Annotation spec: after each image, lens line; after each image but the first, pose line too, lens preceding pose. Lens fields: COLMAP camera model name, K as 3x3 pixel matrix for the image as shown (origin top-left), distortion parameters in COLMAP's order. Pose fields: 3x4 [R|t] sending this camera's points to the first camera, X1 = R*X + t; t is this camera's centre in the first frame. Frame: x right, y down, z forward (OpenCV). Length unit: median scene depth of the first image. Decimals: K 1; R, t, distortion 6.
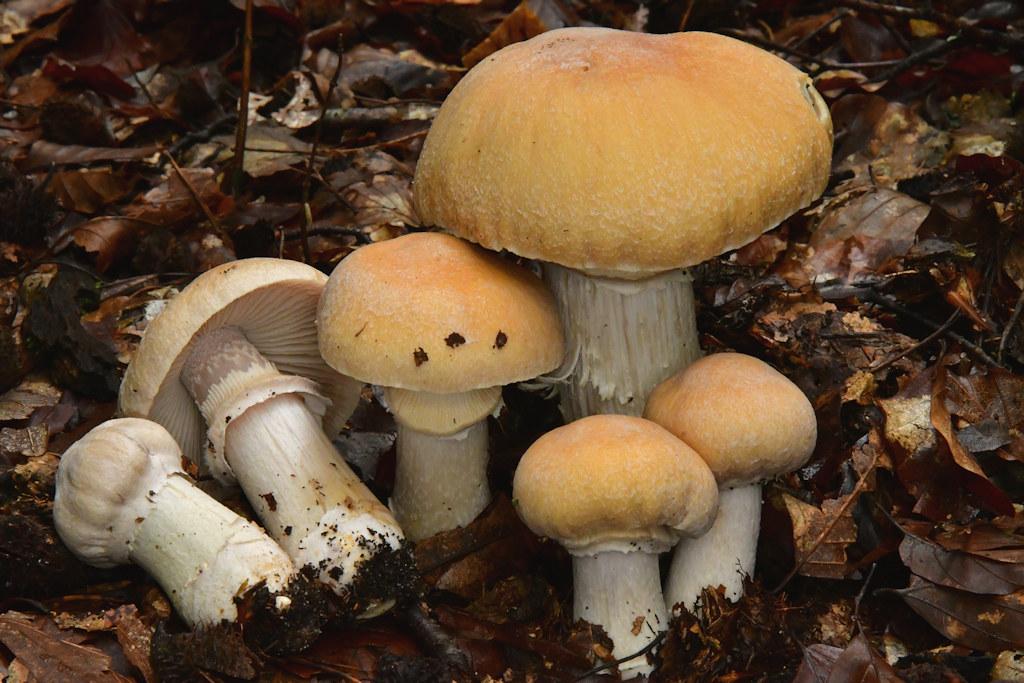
lens RADIAL K [[2621.1, 0, 513.7], [0, 2621.1, 340.1], [0, 0, 1]] dist [-0.192342, 0.000000]
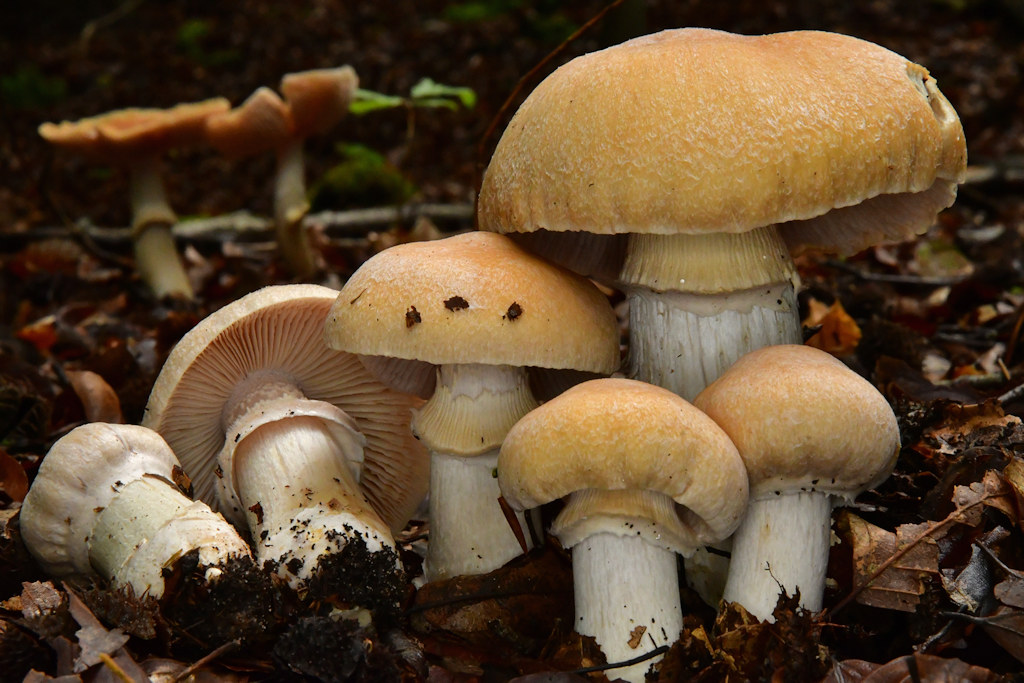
lens RADIAL K [[2654.1, 0, 512.2], [0, 2654.1, 341.4], [0, 0, 1]] dist [-0.045202, 0.000000]
pose [[0.950119, -0.011051, -0.311693, 0.265206], [-0.104486, 0.930345, -0.351483, 0.314184], [0.293866, 0.366518, 0.882784, 0.237602]]
